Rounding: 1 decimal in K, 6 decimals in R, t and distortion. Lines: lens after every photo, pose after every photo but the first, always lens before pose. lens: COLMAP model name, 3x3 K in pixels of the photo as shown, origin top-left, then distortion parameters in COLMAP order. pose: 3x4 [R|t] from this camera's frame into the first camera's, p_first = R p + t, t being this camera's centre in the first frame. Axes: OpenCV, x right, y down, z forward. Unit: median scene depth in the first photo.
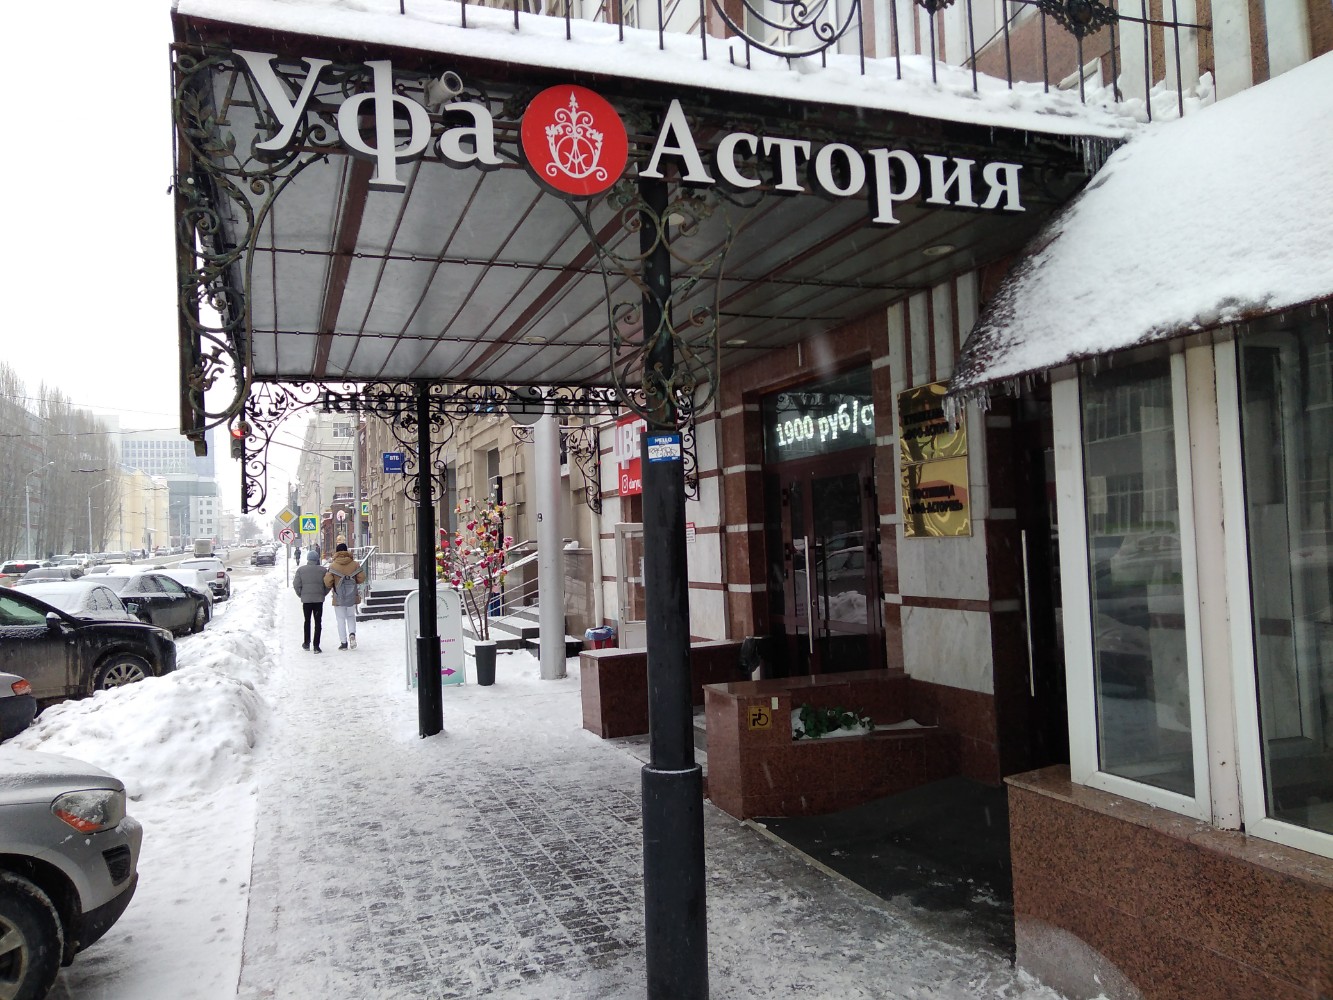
lens RADIAL K [[970.9, 0, 666.5], [0, 970.9, 500.0], [0, 0, 1]] dist [-0.054943, -0.006097]
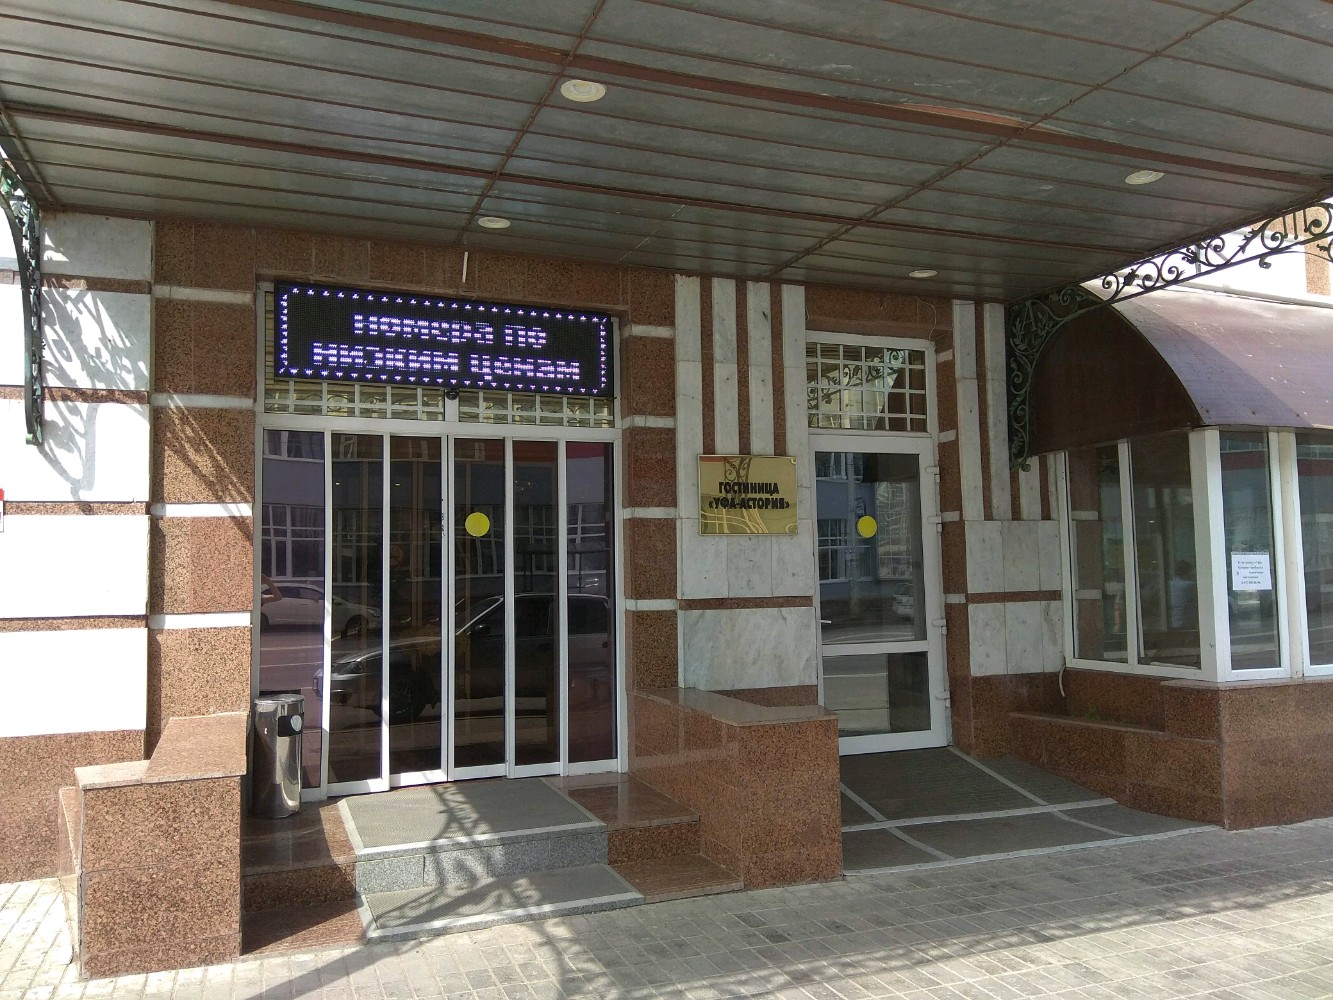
lens RADIAL K [[1023.8, 0, 666.5], [0, 1023.8, 500.0], [0, 0, 1]] dist [0.104487, -0.170613]
pose [[0.001929, 0.102685, 0.994712, -0.761418], [-0.027909, 0.994332, -0.102592, 0.114213], [-0.999609, -0.027564, 0.004784, 1.106691]]
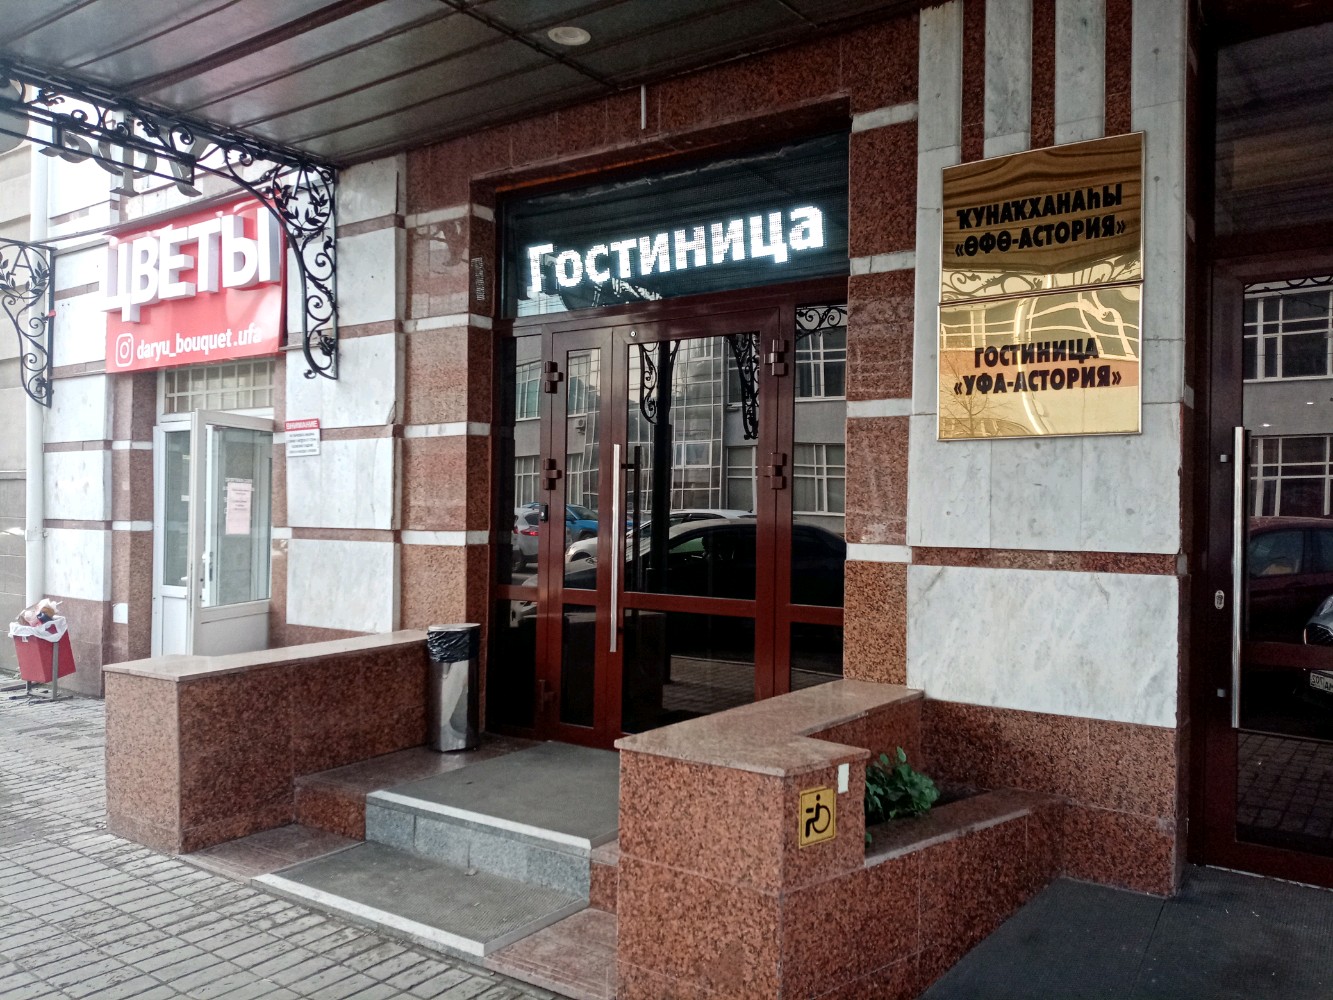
lens RADIAL K [[1047.2, 0, 666.5], [0, 1047.2, 500.0], [0, 0, 1]] dist [0.027433, -0.002302]
pose [[0.834403, 0.055326, 0.548372, -0.213349], [-0.068278, 0.997661, 0.003237, 0.087379], [-0.546910, -0.040143, 0.836229, 0.638556]]
